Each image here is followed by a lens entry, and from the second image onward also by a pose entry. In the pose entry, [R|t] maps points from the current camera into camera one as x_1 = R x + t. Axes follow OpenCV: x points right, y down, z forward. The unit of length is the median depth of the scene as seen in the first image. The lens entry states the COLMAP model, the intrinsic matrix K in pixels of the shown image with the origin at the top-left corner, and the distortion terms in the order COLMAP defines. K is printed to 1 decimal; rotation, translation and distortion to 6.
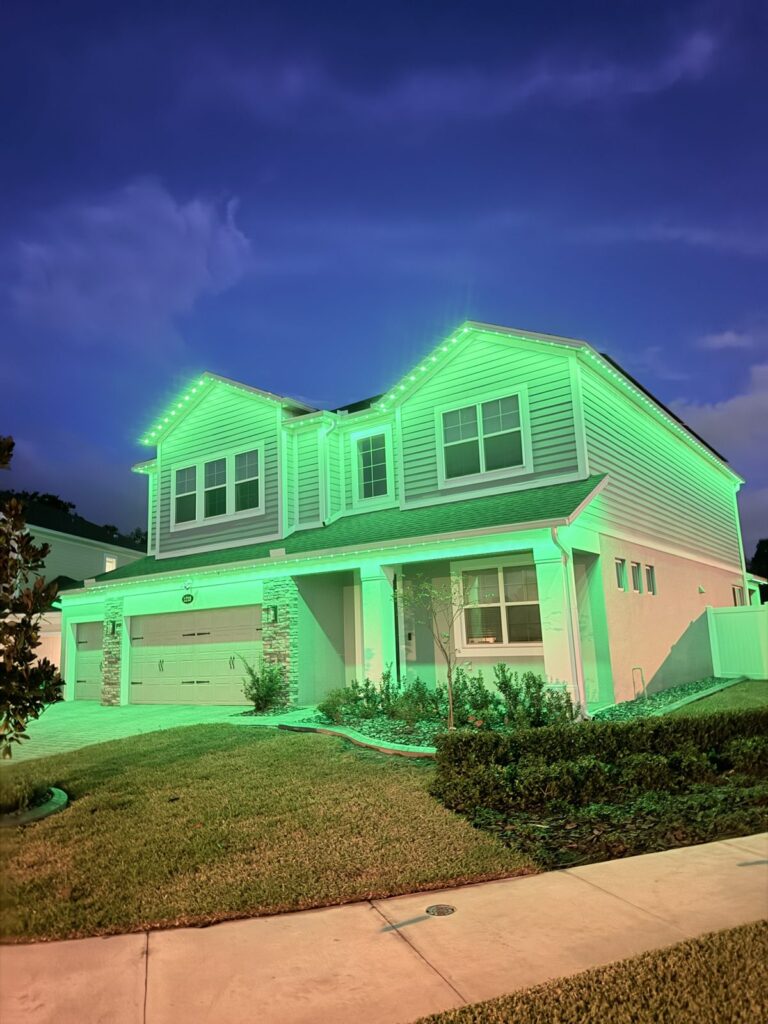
lens RADIAL K [[711.1, 0, 377.4], [0, 711.1, 510.3], [0, 0, 1]] dist [0.113429, -0.168102]
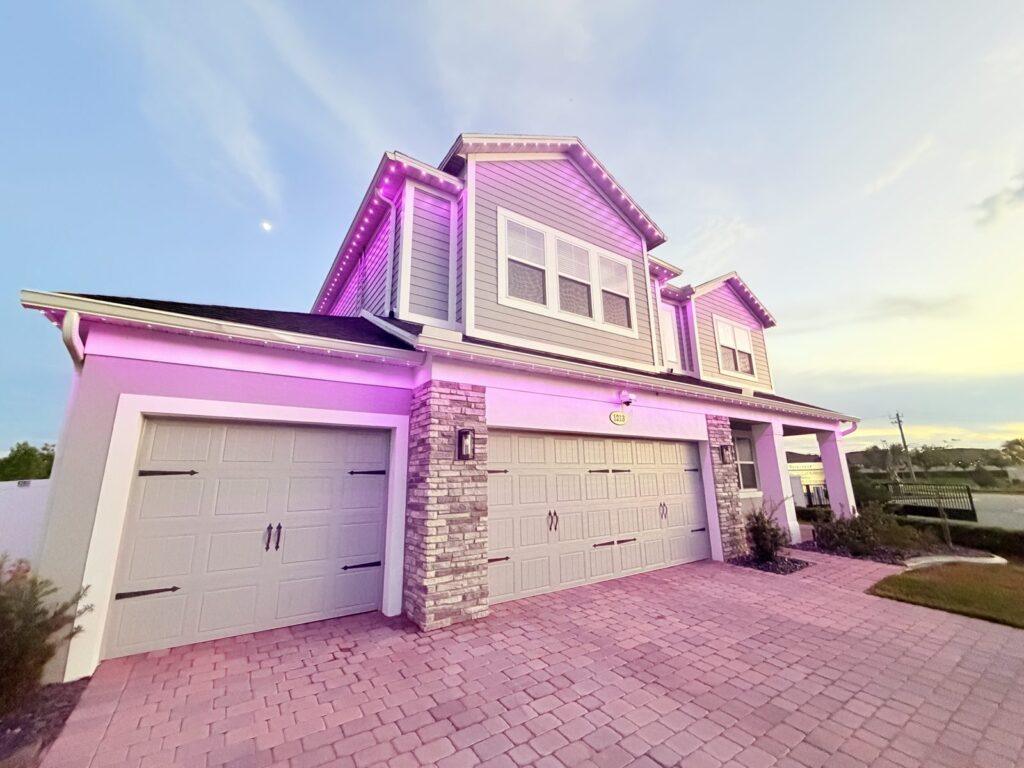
lens RADIAL K [[406.8, 0, 509.2], [0, 406.8, 384.2], [0, 0, 1]] dist [-0.003544, 0.001109]
pose [[0.348161, 0.245548, 0.904704, -0.780371], [-0.172461, 0.965390, -0.195650, 0.220478], [-0.921434, -0.087909, 0.378459, 1.128908]]
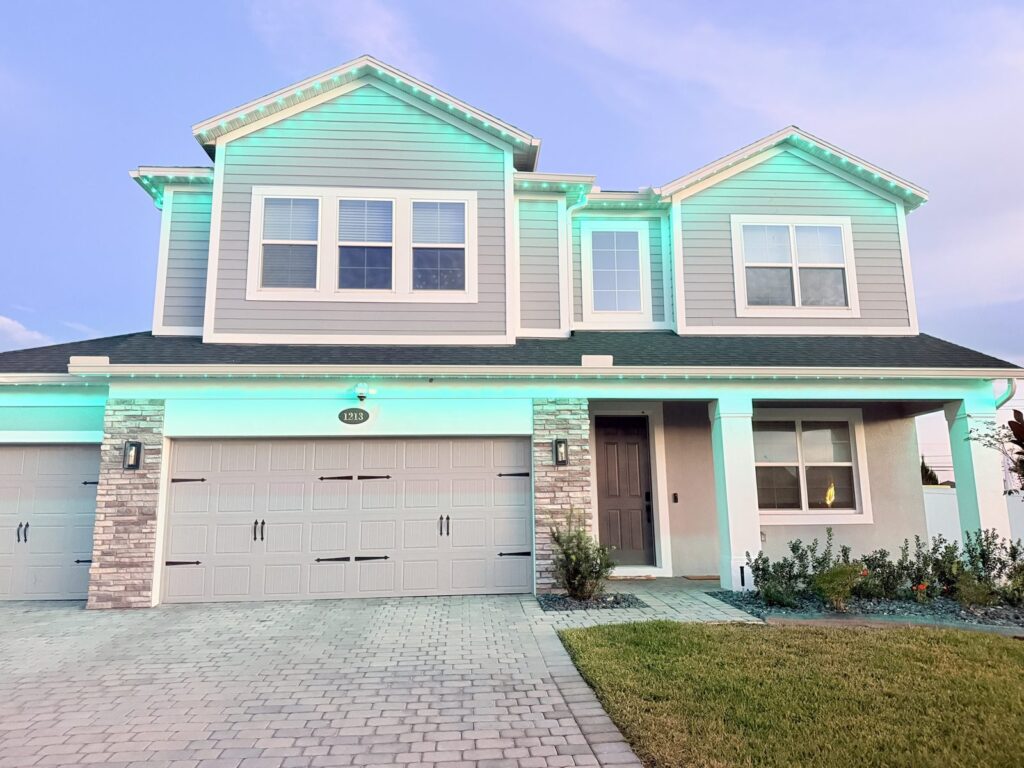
lens RADIAL K [[711.1, 0, 511.5], [0, 711.1, 385.3], [0, 0, 1]] dist [0.113429, -0.168102]
pose [[0.763680, 0.145168, 0.629062, -0.635815], [-0.137262, 0.988623, -0.061507, 0.138653], [-0.630834, -0.039374, 0.774918, 0.555406]]
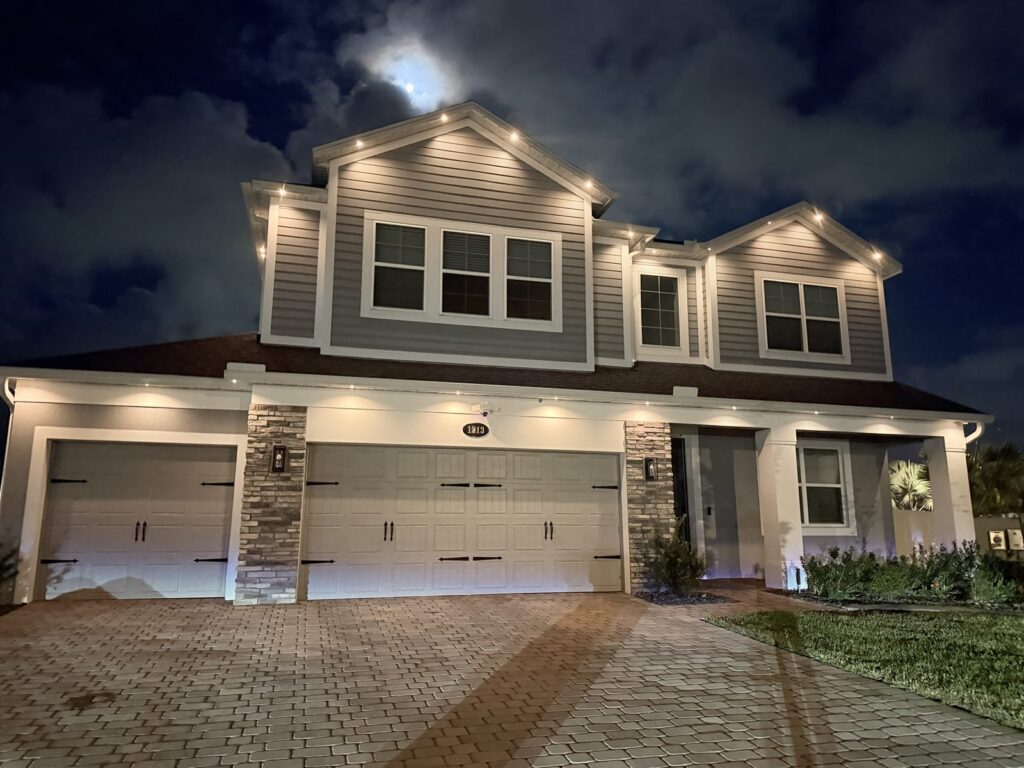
lens RADIAL K [[707.4, 0, 508.6], [0, 707.4, 385.7], [0, 0, 1]] dist [0.088936, -0.104661]
pose [[0.620531, 0.193591, 0.759911, -0.875861], [-0.171856, 0.979064, -0.109087, 0.176383], [-0.765119, -0.062903, 0.640809, 0.675919]]
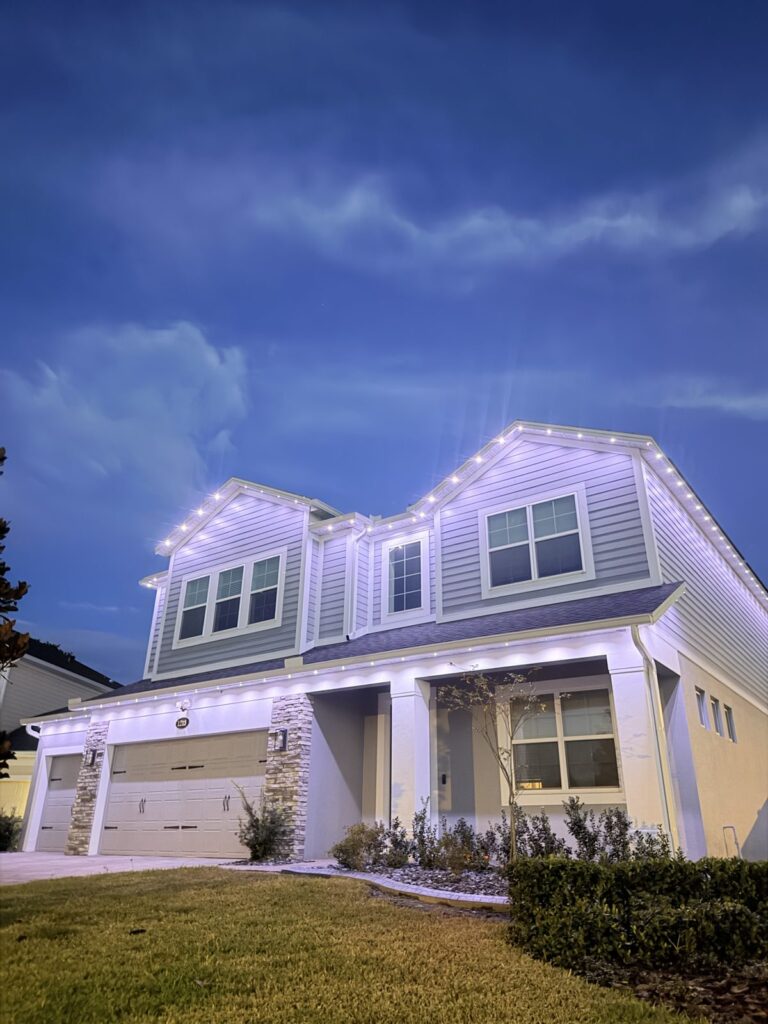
lens RADIAL K [[712.8, 0, 380.1], [0, 712.8, 509.4], [0, 0, 1]] dist [0.103836, -0.175825]
pose [[0.998603, 0.049087, -0.019560, -0.029433], [-0.052397, 0.967766, -0.246340, 0.091380], [0.006838, 0.247021, 0.968986, 0.123322]]
